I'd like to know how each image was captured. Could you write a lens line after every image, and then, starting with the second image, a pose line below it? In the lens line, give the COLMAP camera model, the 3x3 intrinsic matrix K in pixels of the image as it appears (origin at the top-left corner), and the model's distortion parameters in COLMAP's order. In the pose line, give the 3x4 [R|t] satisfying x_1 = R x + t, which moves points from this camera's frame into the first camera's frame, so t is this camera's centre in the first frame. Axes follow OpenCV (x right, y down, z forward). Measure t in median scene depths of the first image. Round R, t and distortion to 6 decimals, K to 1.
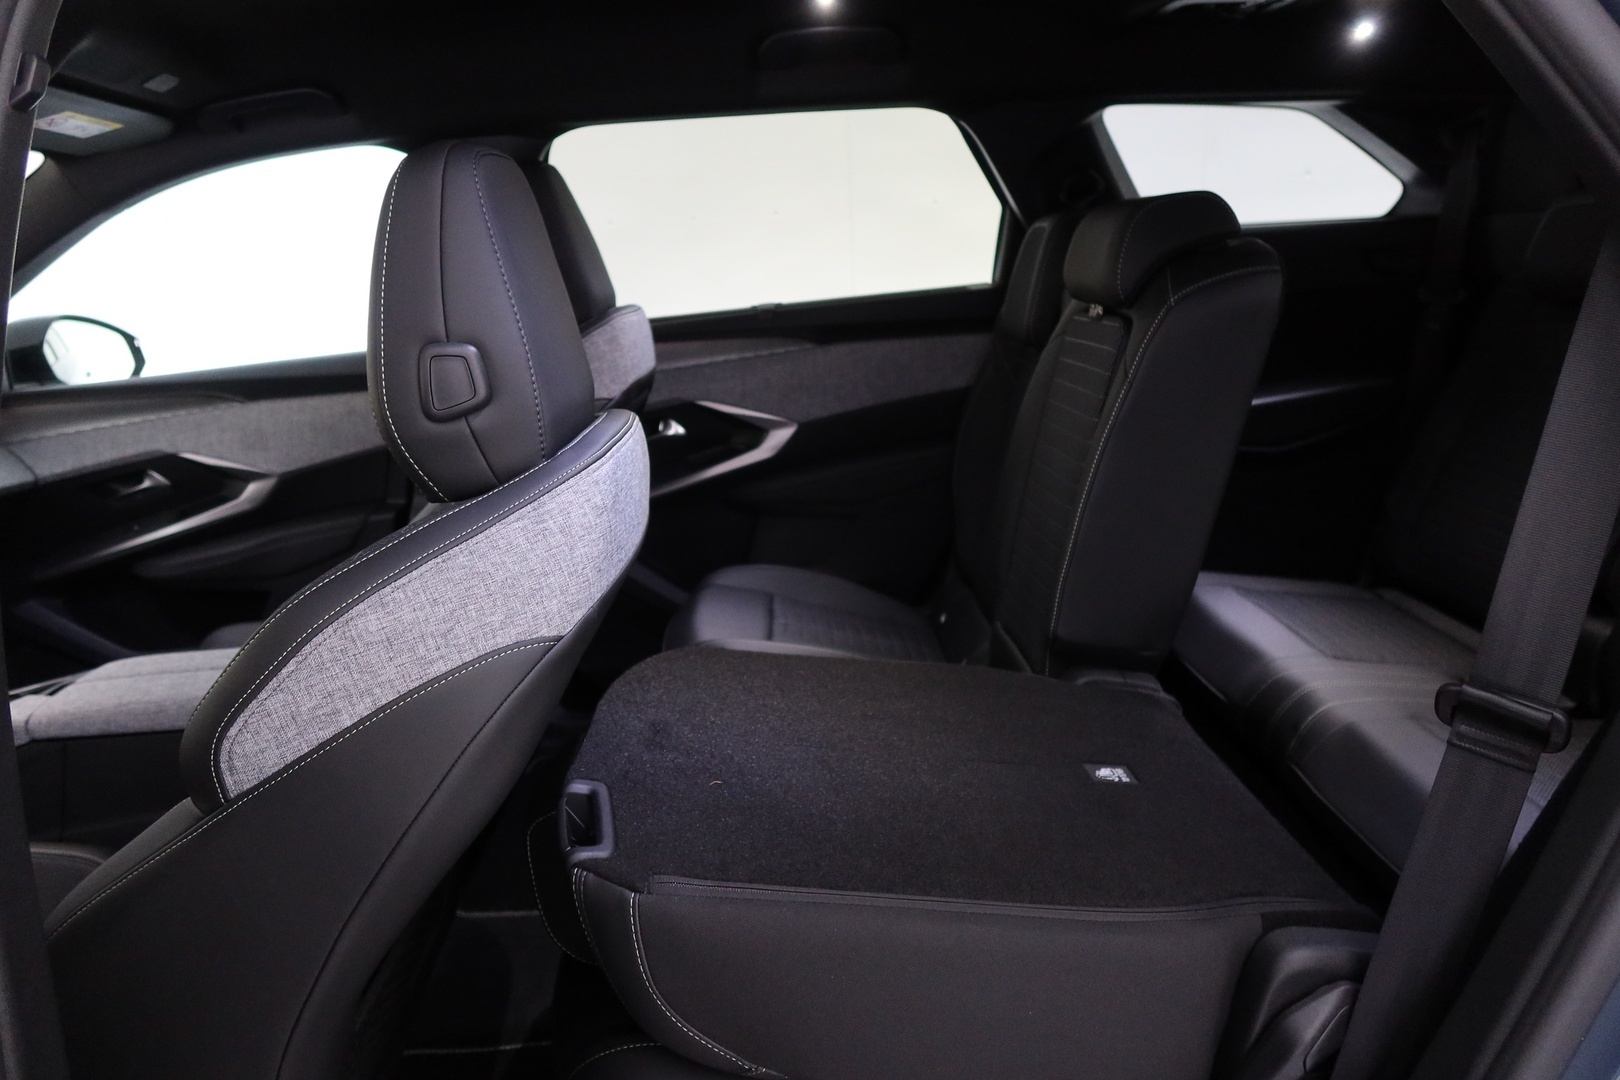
lens RADIAL K [[1024.4, 0, 810.0], [0, 1024.4, 540.0], [0, 0, 1]] dist [0.001538, -0.054445]
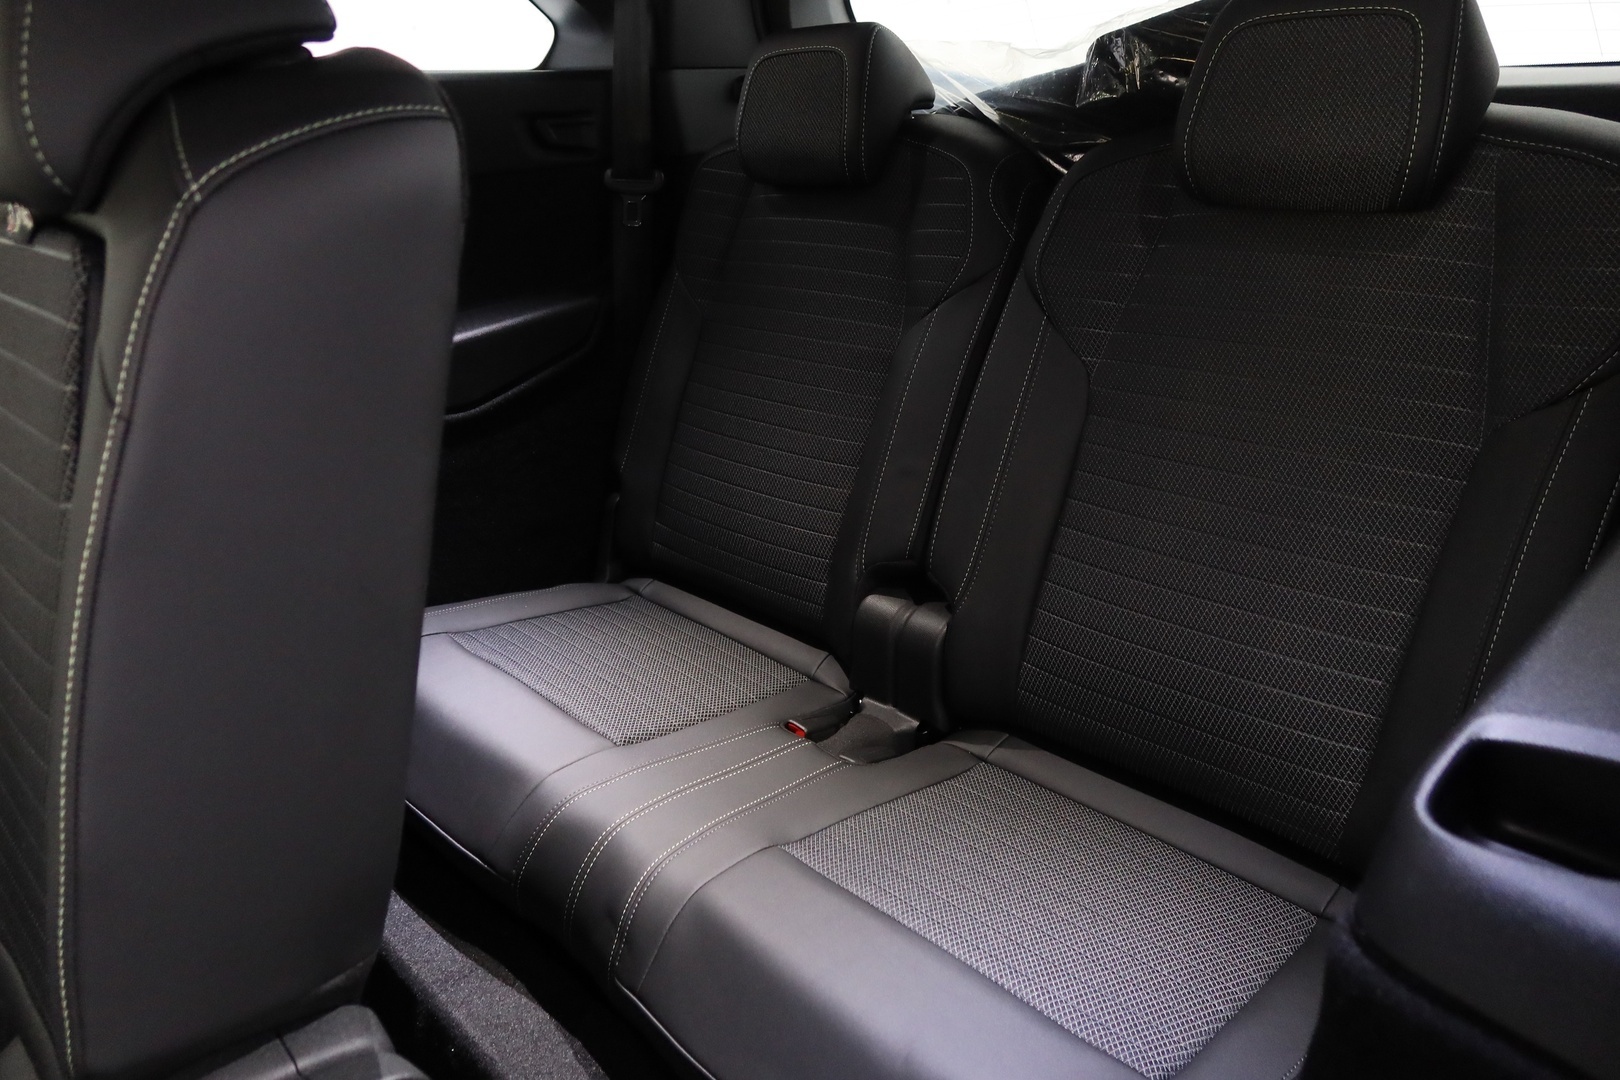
lens RADIAL K [[1024.4, 0, 810.0], [0, 1024.4, 540.0], [0, 0, 1]] dist [0.001538, -0.054445]
pose [[0.708343, -0.220357, 0.670592, 0.213920], [0.149873, 0.975313, 0.162178, -0.120922], [-0.689774, -0.014374, 0.723882, 0.513717]]
